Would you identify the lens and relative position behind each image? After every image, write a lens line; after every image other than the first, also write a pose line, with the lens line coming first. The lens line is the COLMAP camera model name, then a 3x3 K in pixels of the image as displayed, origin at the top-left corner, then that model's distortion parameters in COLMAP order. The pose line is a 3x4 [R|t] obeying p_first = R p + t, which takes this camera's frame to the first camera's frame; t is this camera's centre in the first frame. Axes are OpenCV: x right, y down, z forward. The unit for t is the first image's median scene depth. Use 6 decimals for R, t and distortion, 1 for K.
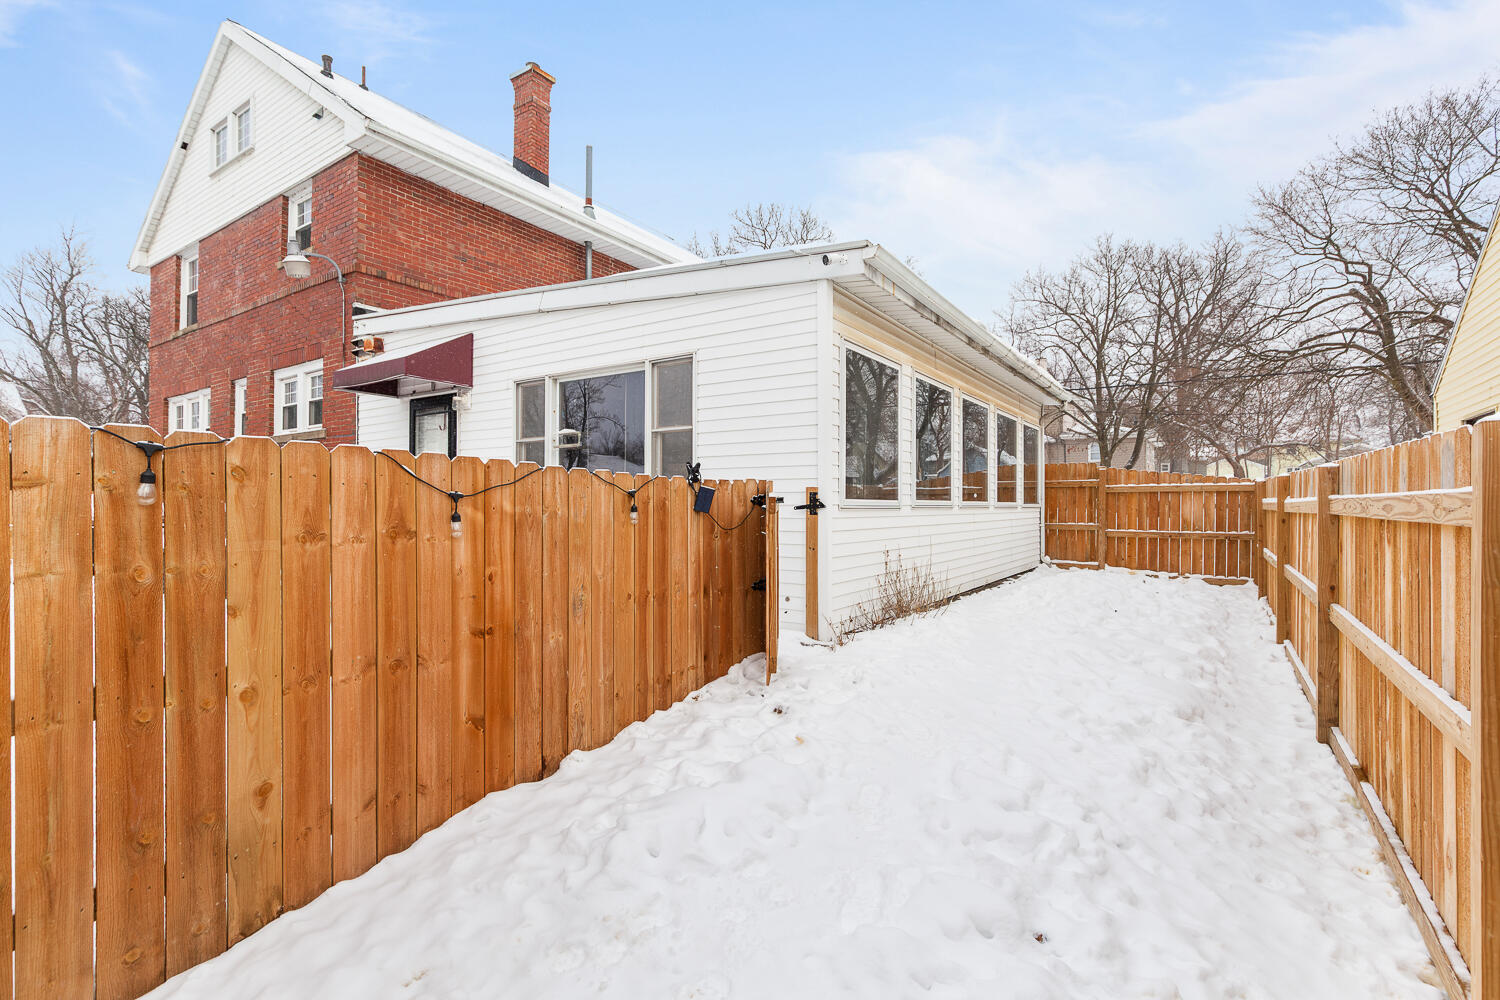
lens RADIAL K [[692.7, 0, 740.3], [0, 692.7, 505.3], [0, 0, 1]] dist [0.011661, 0.000829]
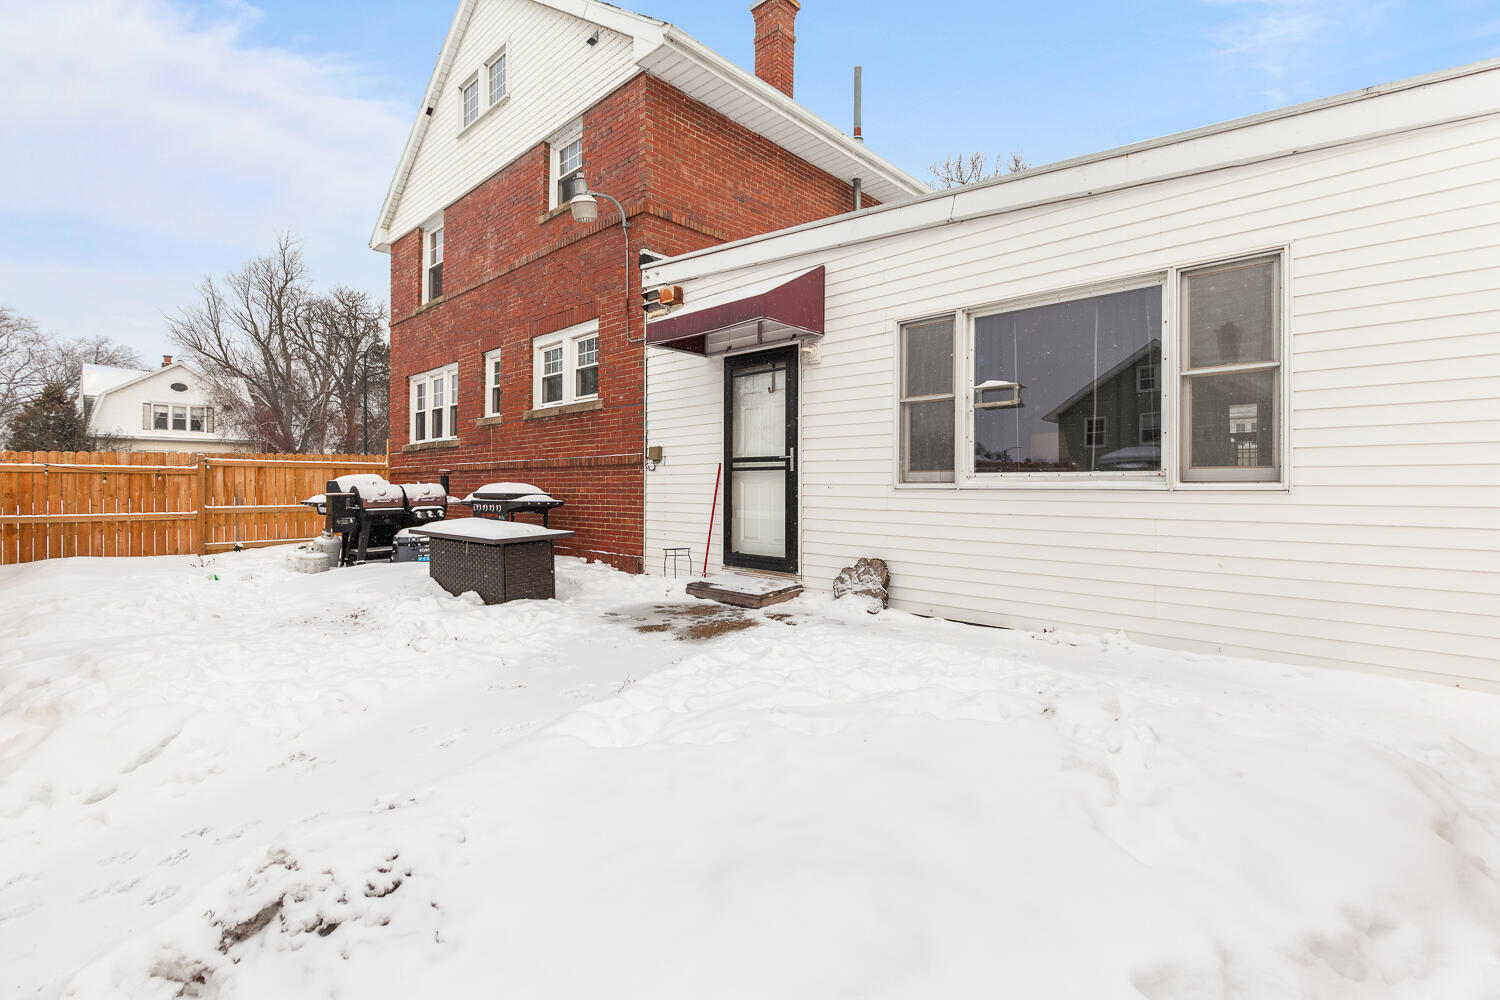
lens RADIAL K [[692.7, 0, 759.9], [0, 692.7, 487.9], [0, 0, 1]] dist [0.011661, 0.000829]
pose [[0.987359, -0.000597, -0.158497, -0.241027], [0.001061, 0.999995, 0.002843, -0.000356], [0.158495, -0.002975, 0.987355, 0.157888]]
